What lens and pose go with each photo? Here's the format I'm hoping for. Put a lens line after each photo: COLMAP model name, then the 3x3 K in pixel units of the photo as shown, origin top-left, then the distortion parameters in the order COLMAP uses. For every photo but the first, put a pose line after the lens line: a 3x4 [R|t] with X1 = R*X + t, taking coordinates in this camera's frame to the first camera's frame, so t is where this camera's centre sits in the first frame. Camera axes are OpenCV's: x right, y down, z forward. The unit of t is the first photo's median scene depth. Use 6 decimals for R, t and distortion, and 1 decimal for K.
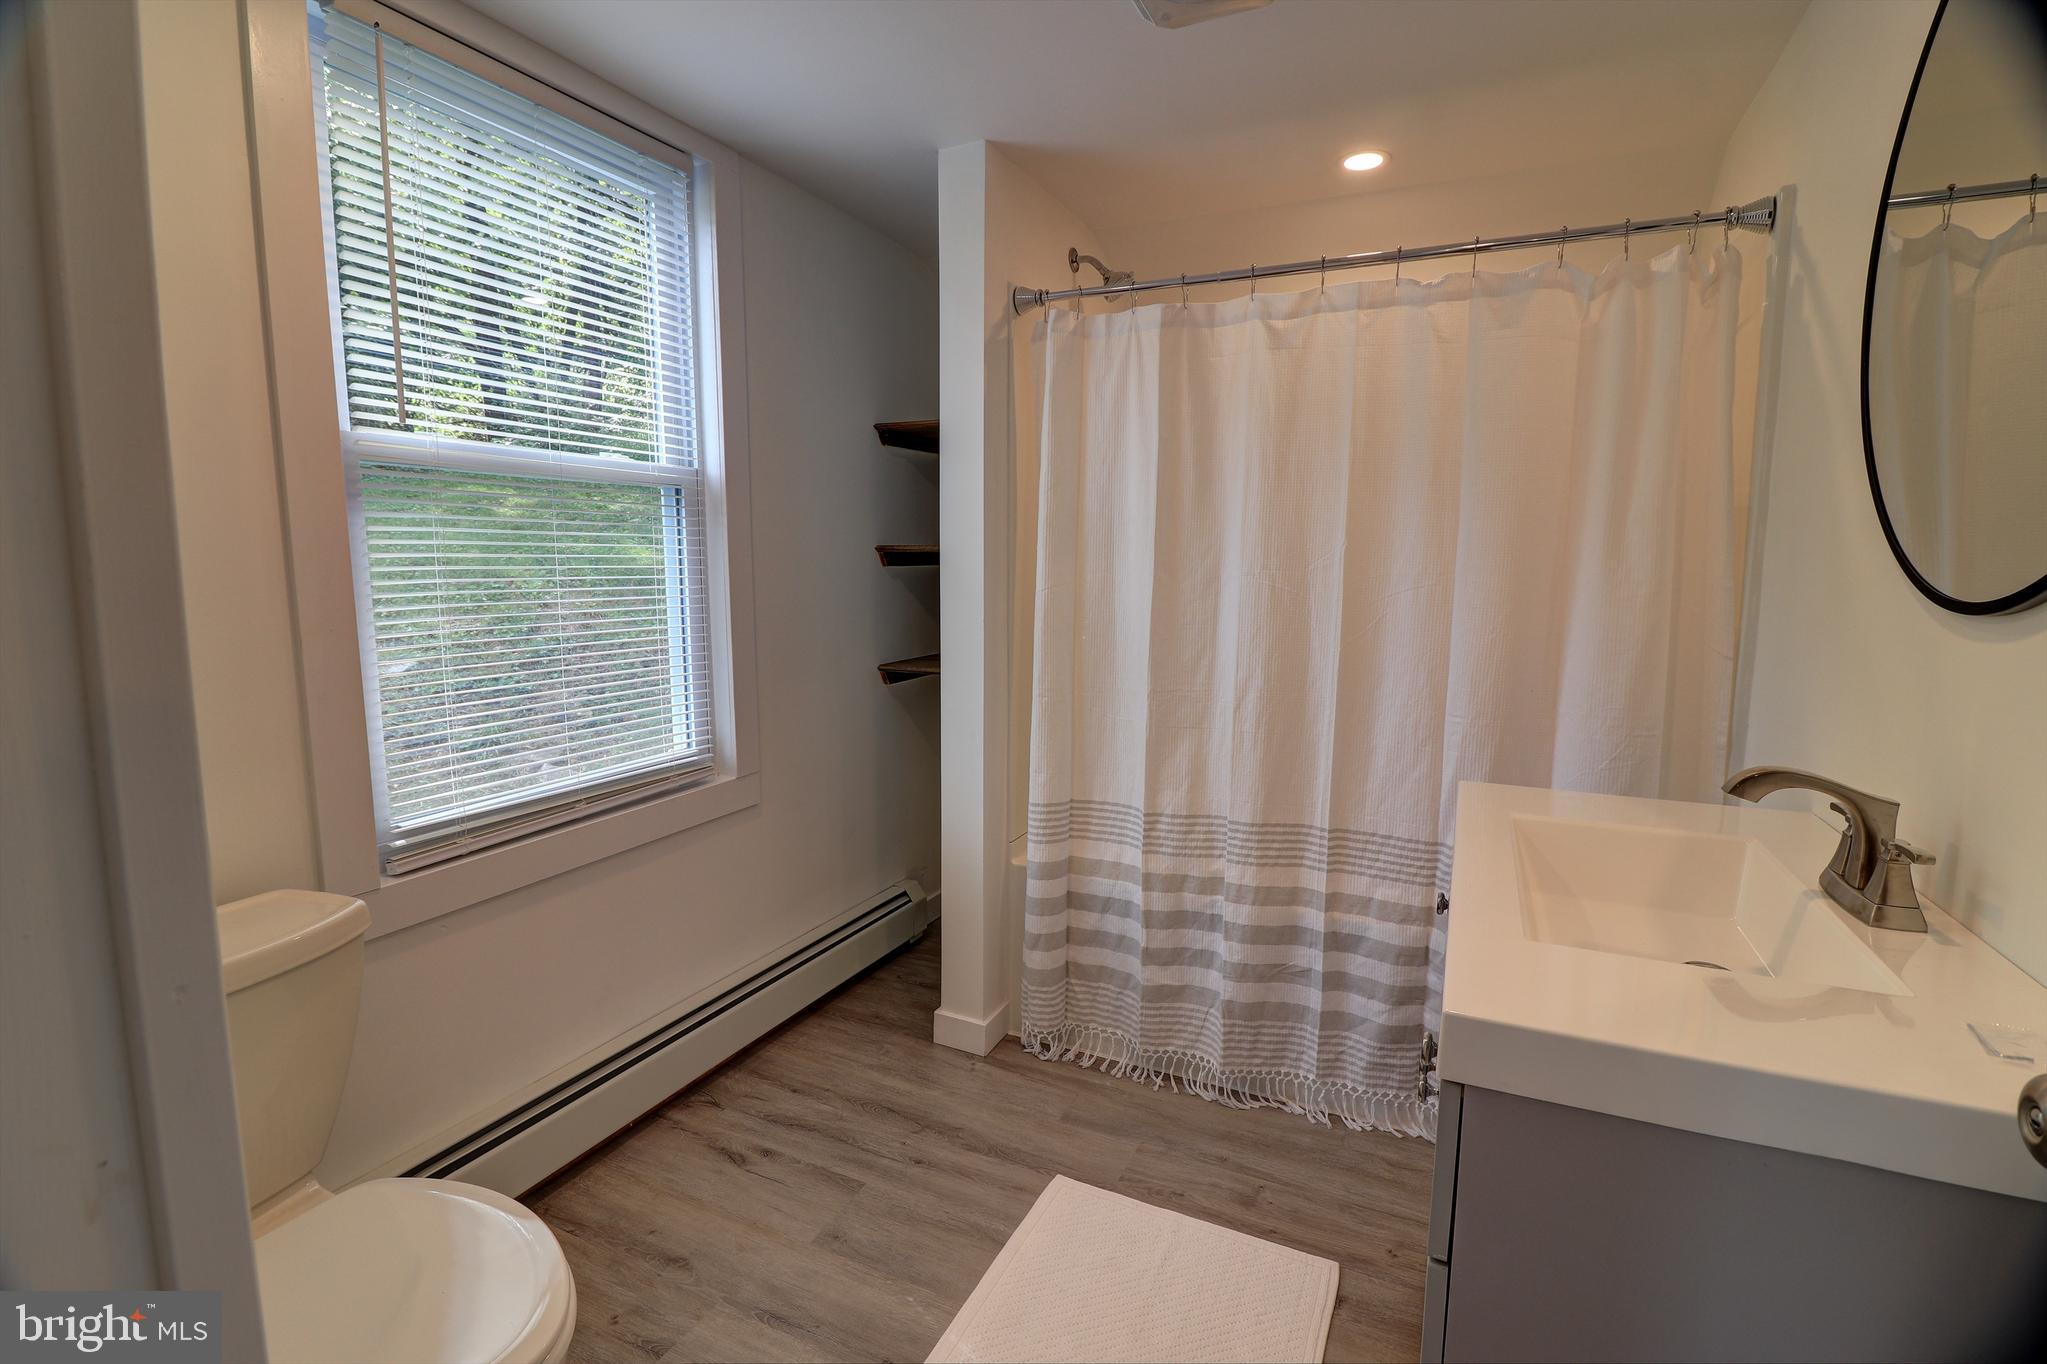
lens RADIAL K [[946.1, 0, 1016.5], [0, 946.1, 674.0], [0, 0, 1]] dist [0.003751, -0.015157]
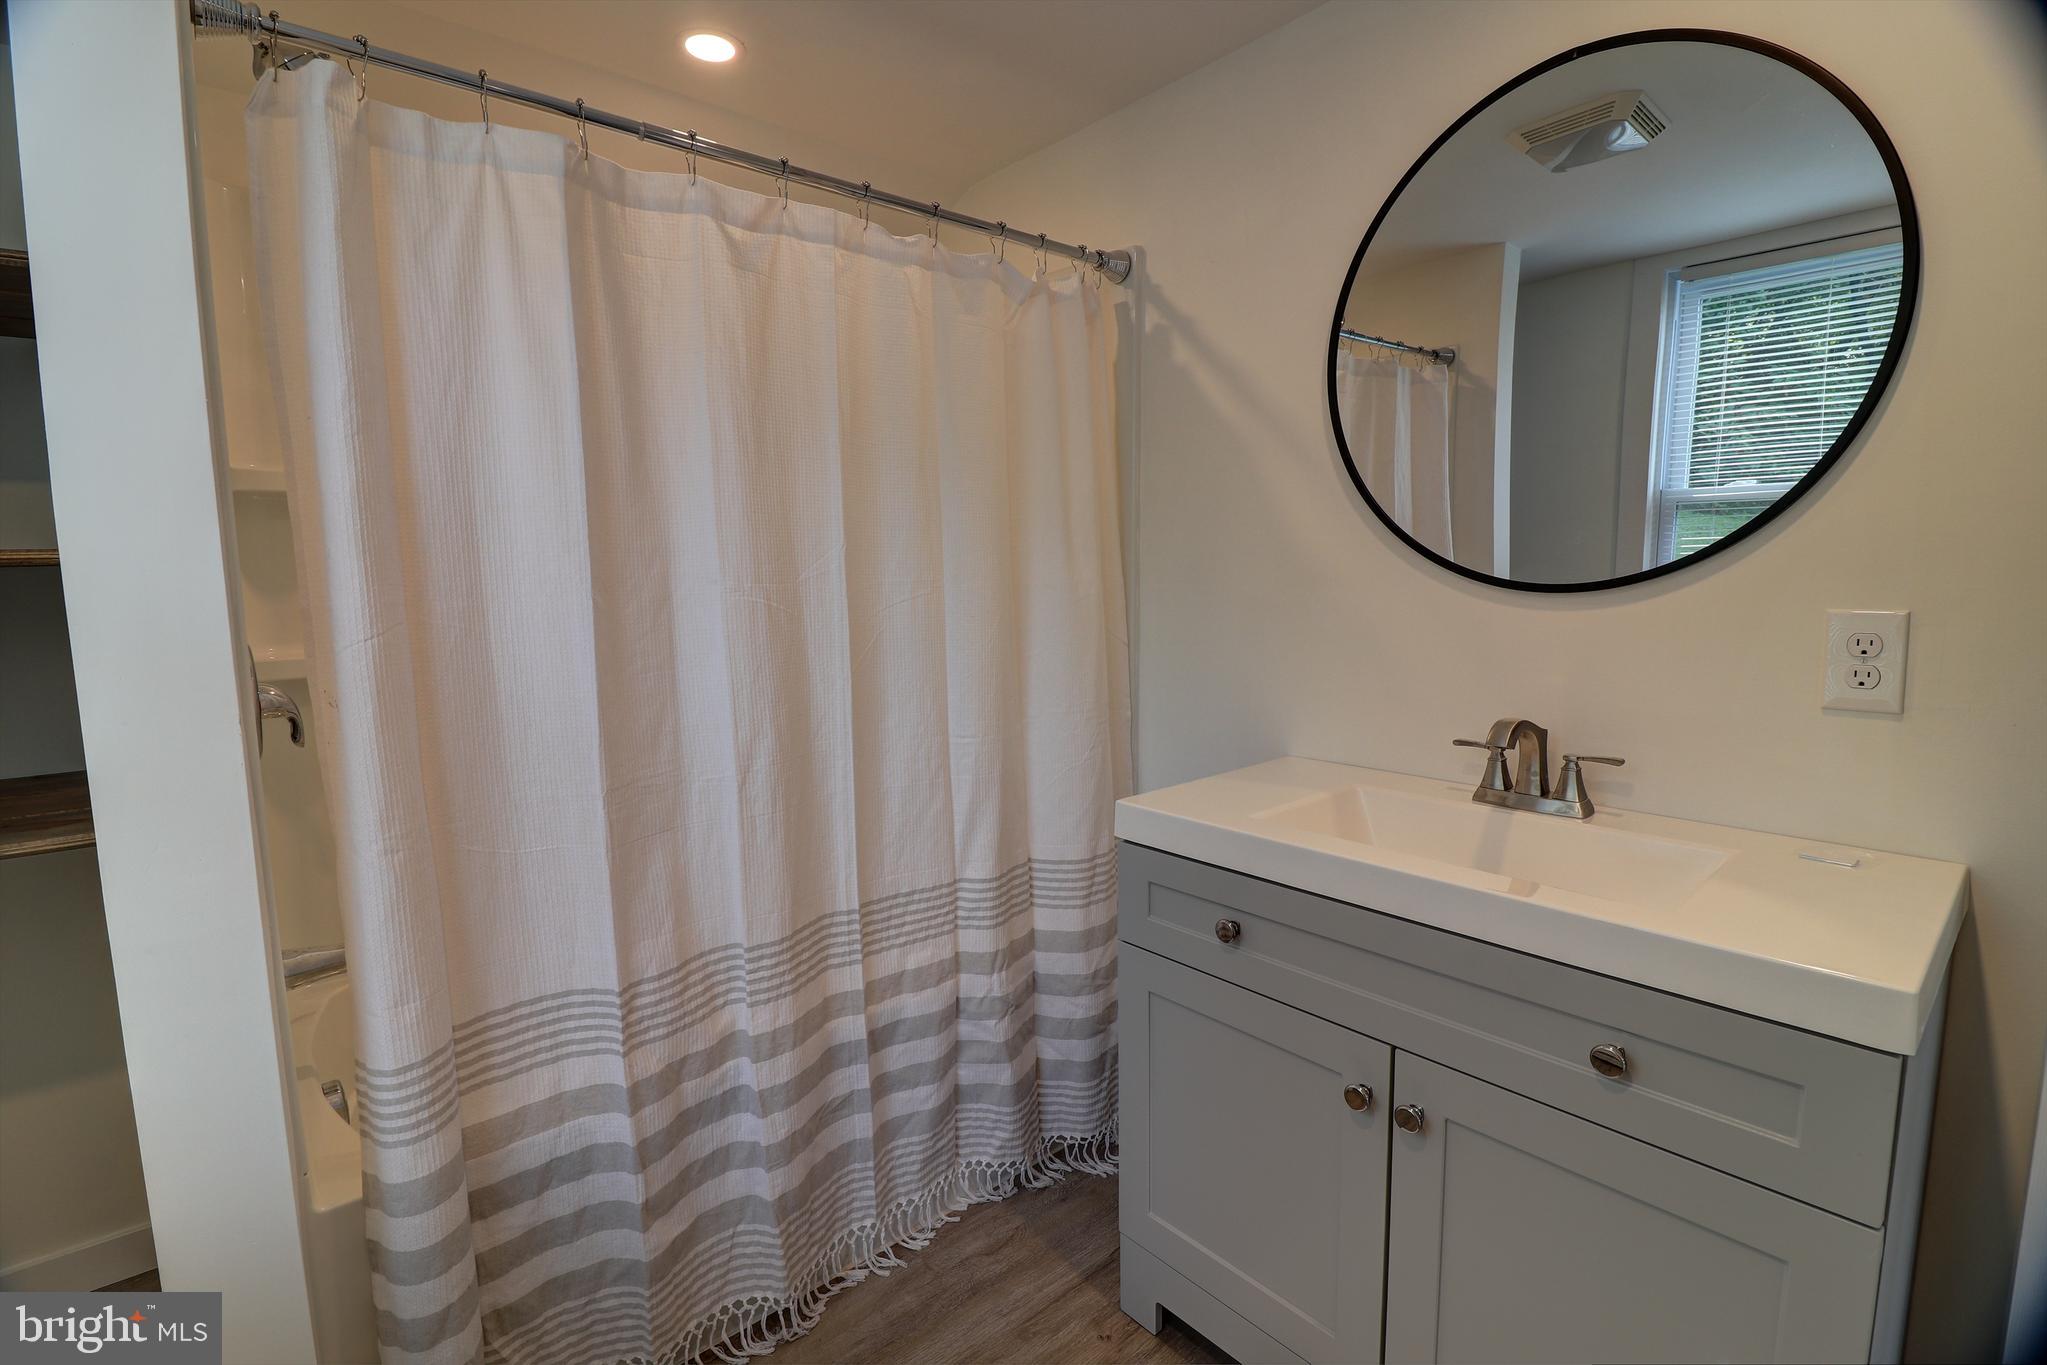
lens RADIAL K [[946.1, 0, 1016.5], [0, 946.1, 674.5], [0, 0, 1]] dist [0.003751, -0.015157]
pose [[0.394251, -0.118765, 0.911296, -0.305776], [0.127524, 0.989091, 0.073734, -0.068447], [-0.910112, 0.087143, 0.405095, 0.533585]]
